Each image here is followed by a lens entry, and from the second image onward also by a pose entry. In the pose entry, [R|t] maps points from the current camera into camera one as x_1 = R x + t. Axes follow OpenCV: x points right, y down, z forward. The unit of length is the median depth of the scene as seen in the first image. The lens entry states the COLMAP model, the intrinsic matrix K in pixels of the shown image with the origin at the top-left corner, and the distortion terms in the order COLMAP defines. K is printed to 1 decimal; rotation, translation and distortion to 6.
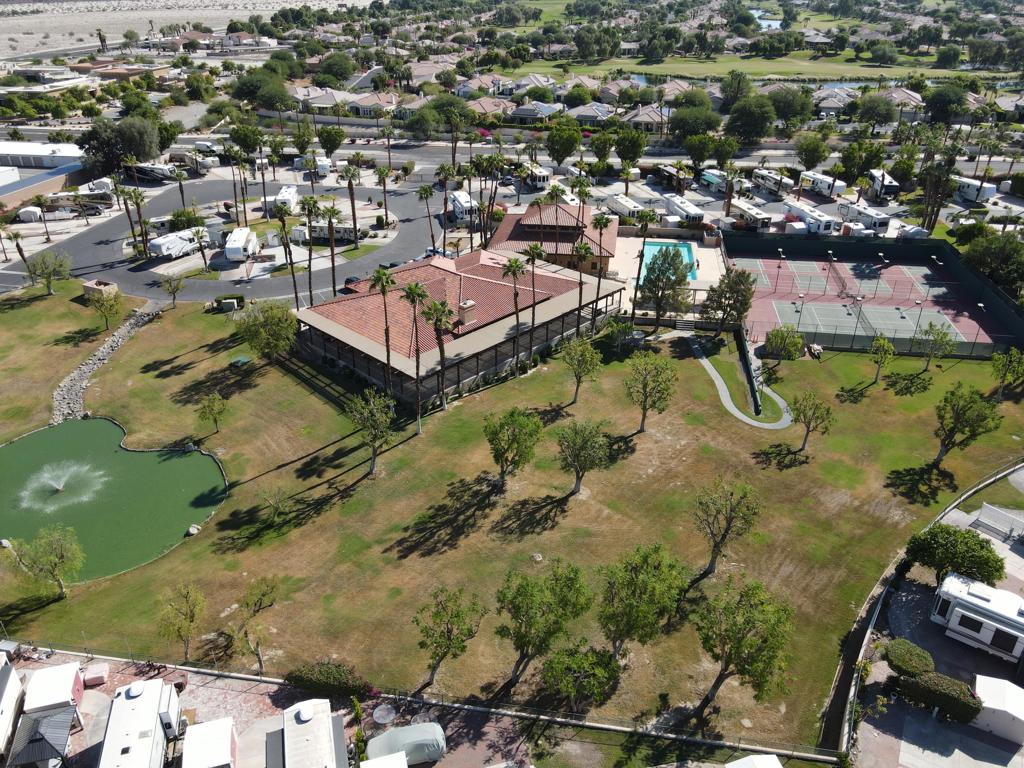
lens RADIAL K [[752.8, 0, 512.0], [0, 752.8, 384.0], [0, 0, 1]] dist [-0.002991, 0.002159]
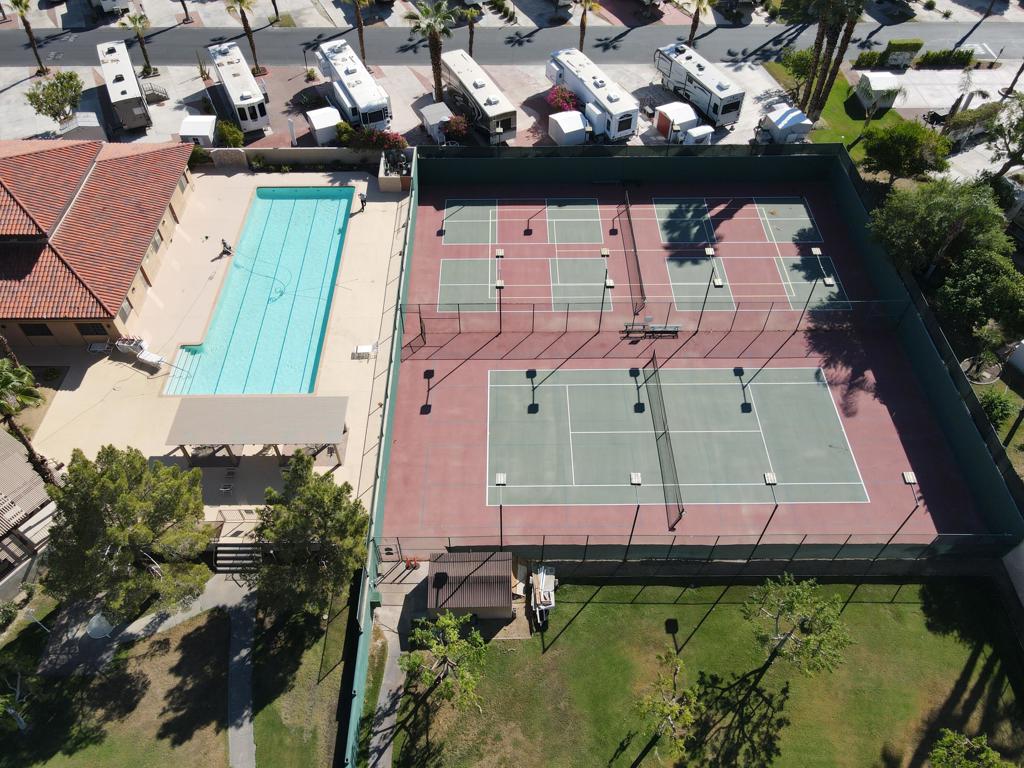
lens RADIAL K [[753.5, 0, 512.0], [0, 753.5, 384.0], [0, 0, 1]] dist [0.000558, 0.006698]
pose [[0.985305, -0.127457, 0.113707, 0.218151], [0.078283, 0.928650, 0.362603, -0.194109], [-0.151810, -0.348373, 0.924981, 0.398094]]
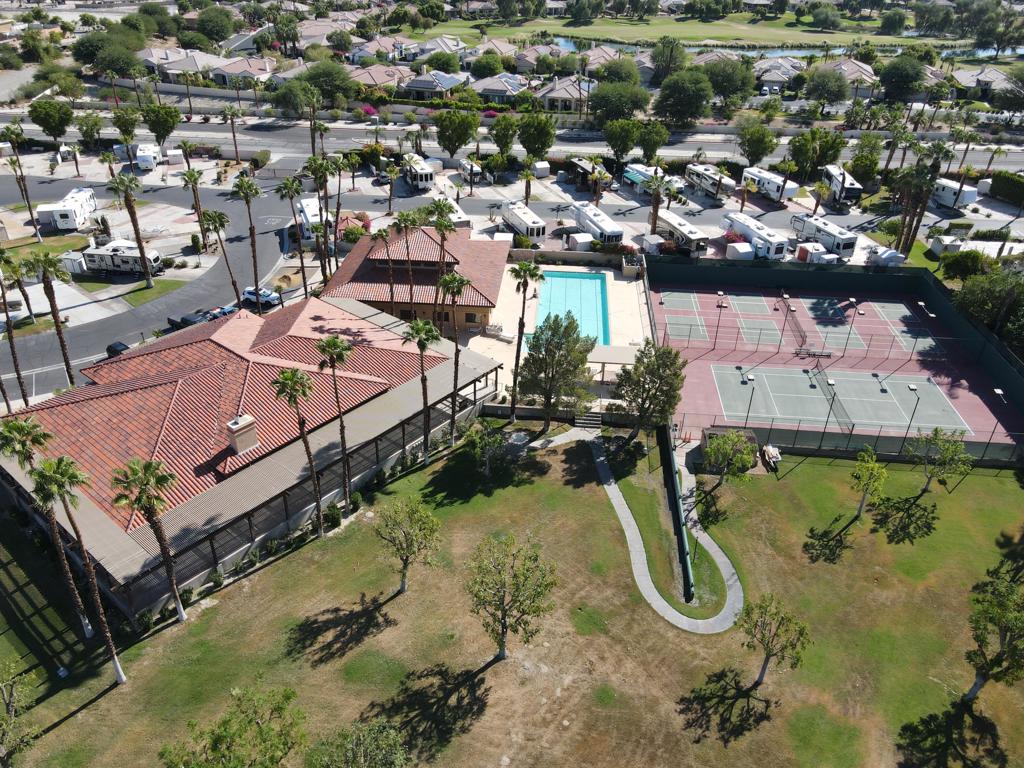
lens RADIAL K [[753.5, 0, 512.0], [0, 753.5, 384.0], [0, 0, 1]] dist [0.000558, 0.006698]
pose [[0.996980, -0.020599, 0.074879, 0.068641], [0.017133, 0.998765, 0.046633, -0.092042], [-0.075747, -0.045209, 0.996102, 0.197617]]
